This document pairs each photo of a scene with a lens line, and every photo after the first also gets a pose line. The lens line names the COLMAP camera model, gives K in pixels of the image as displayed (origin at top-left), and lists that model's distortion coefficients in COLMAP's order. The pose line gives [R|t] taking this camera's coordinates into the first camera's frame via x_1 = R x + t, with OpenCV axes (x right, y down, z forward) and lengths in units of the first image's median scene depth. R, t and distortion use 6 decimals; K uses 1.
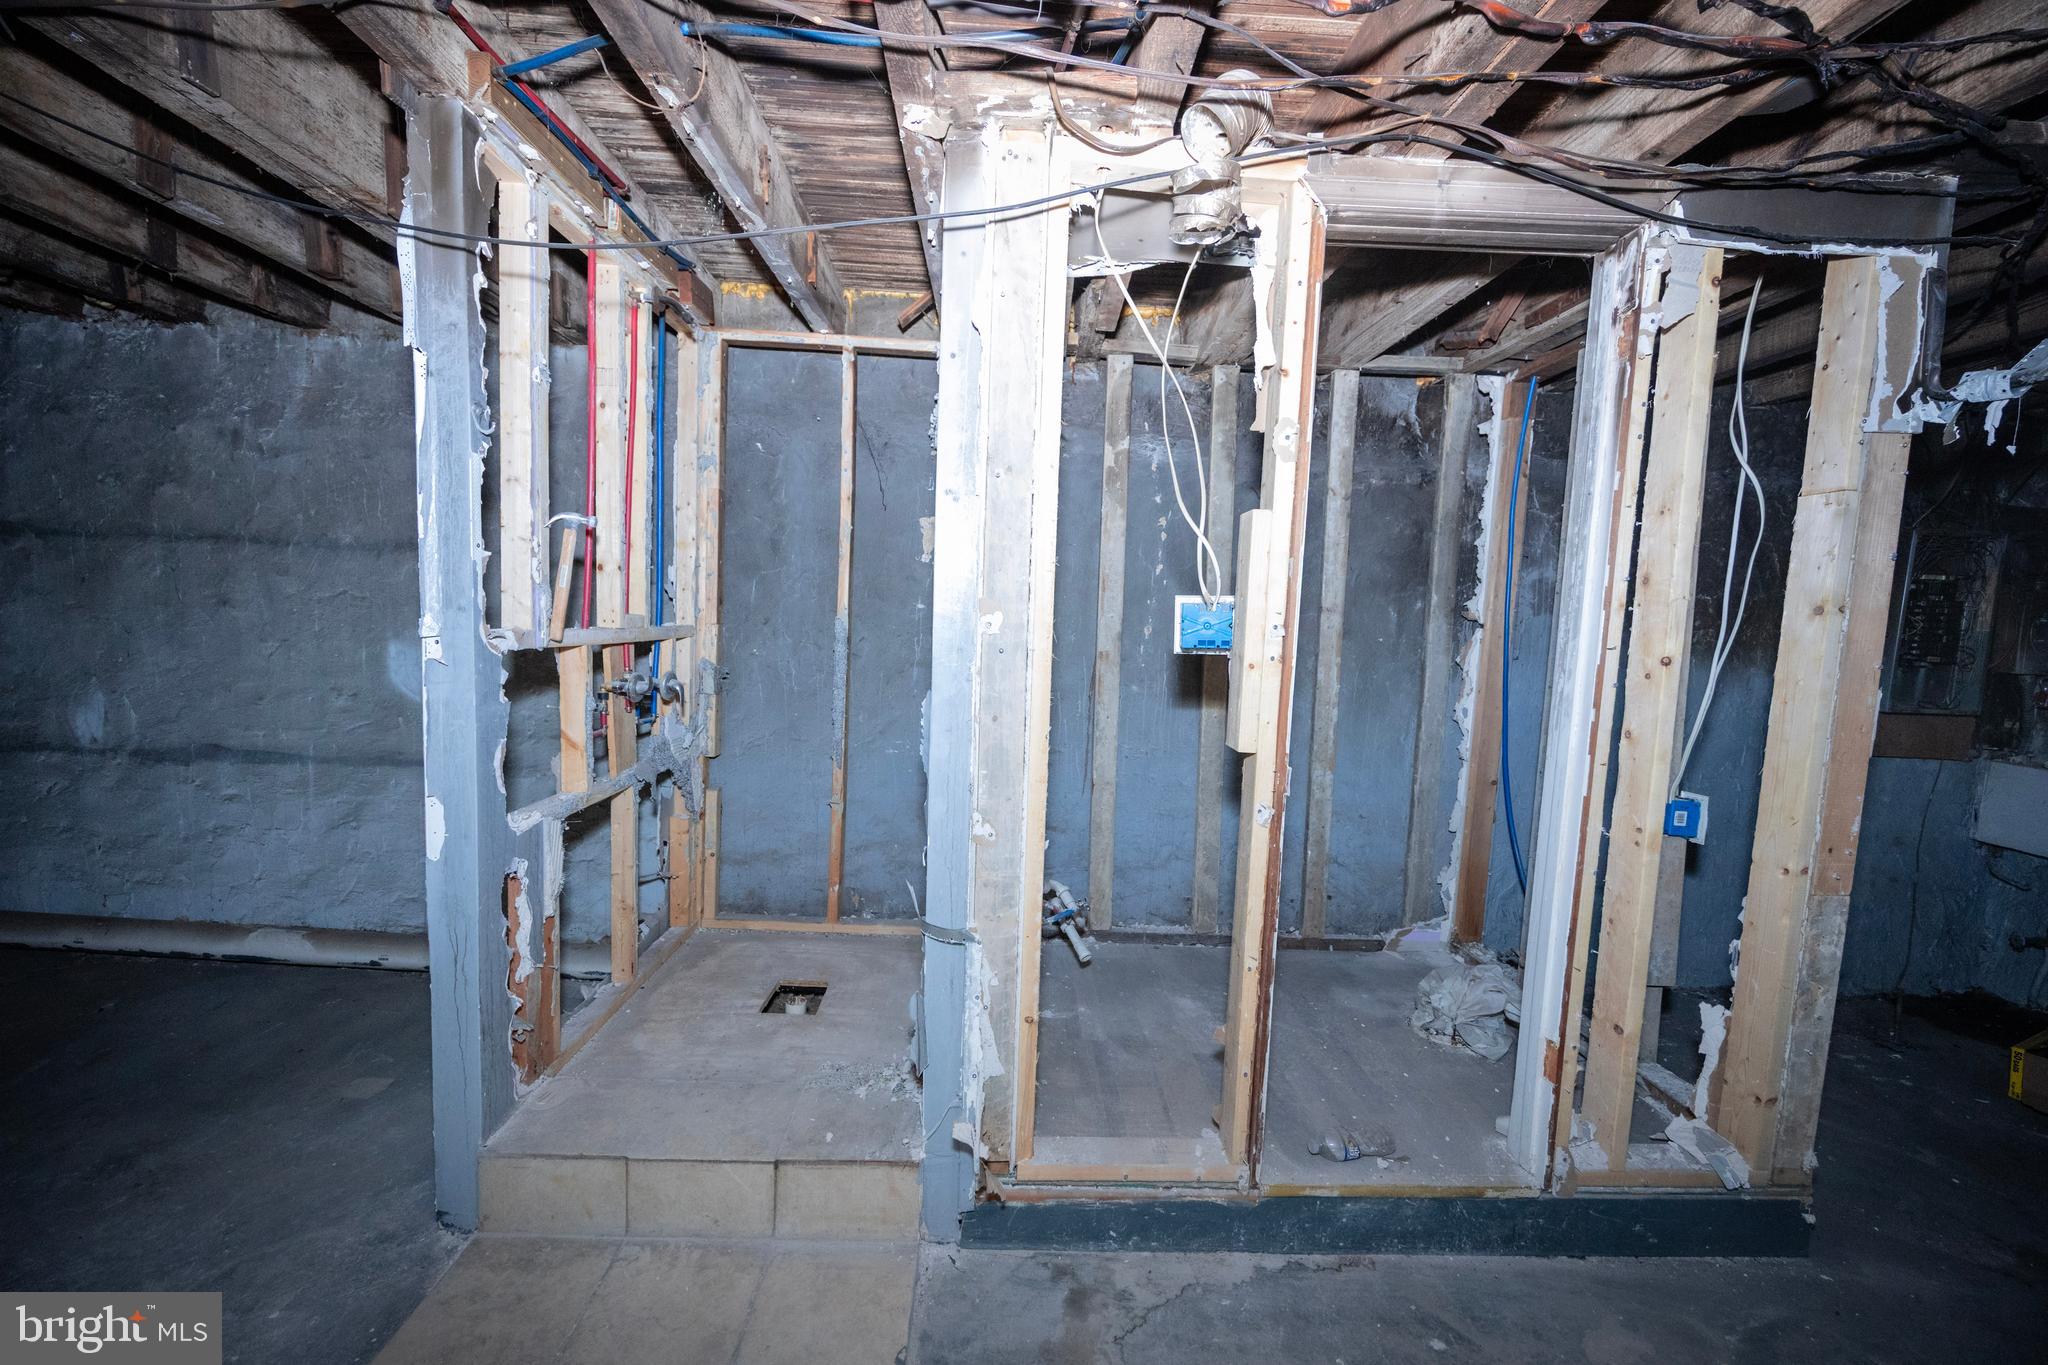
lens RADIAL K [[777.1, 0, 1029.2], [0, 777.1, 681.8], [0, 0, 1]] dist [-0.004130, 0.000429]
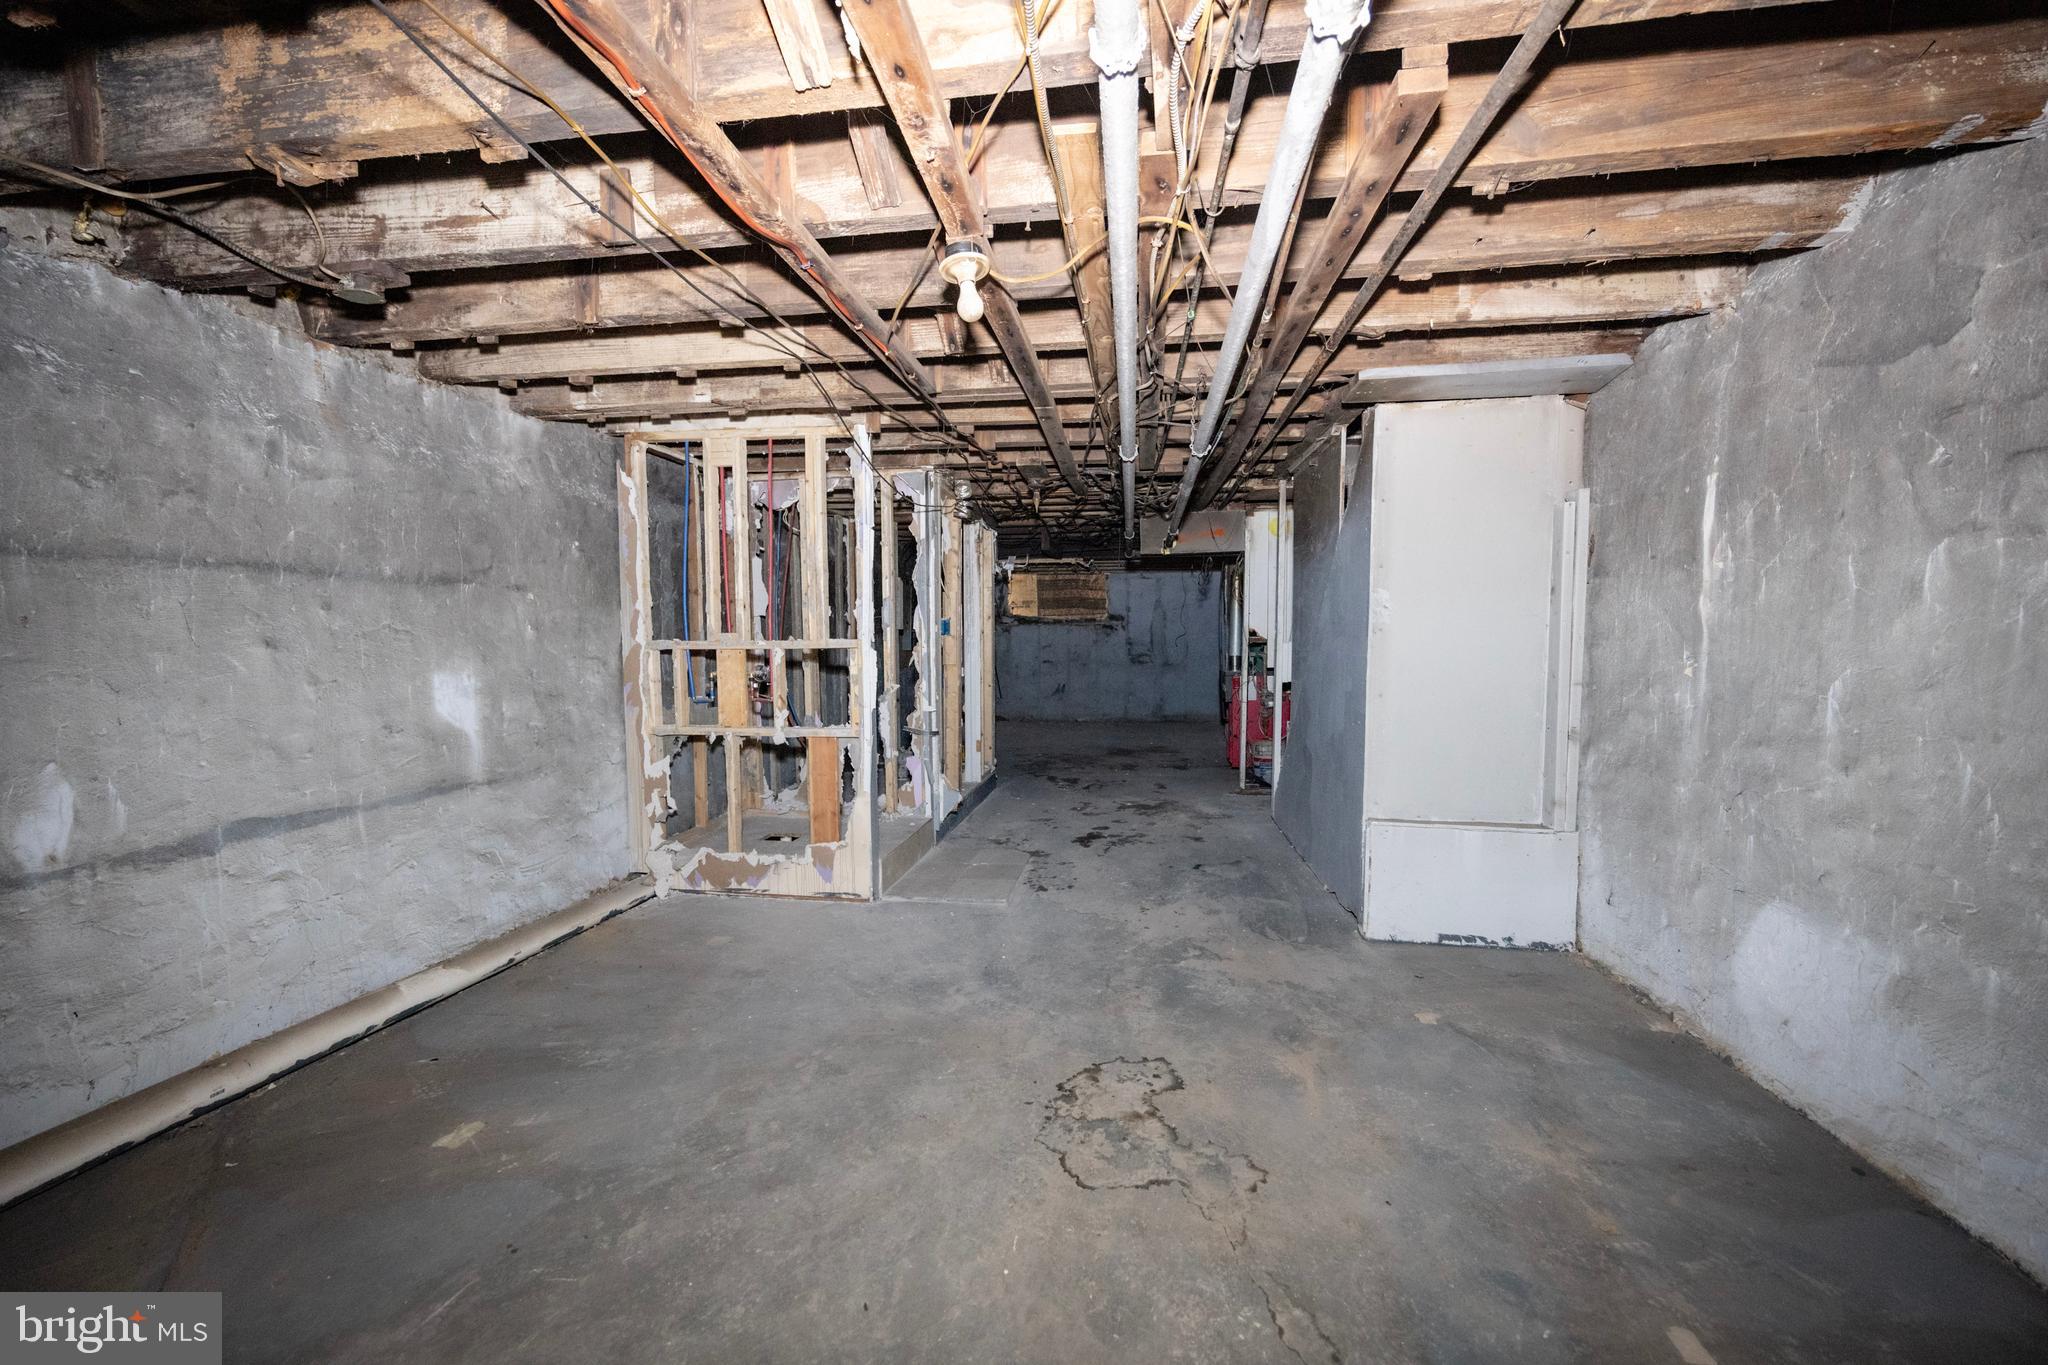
lens RADIAL K [[777.1, 0, 1038.2], [0, 777.1, 687.3], [0, 0, 1]] dist [-0.004130, 0.000429]
pose [[0.179439, -0.110788, 0.977511, -2.101863], [0.098134, 0.990698, 0.094268, -0.063151], [-0.978862, 0.079012, 0.188642, 0.033073]]
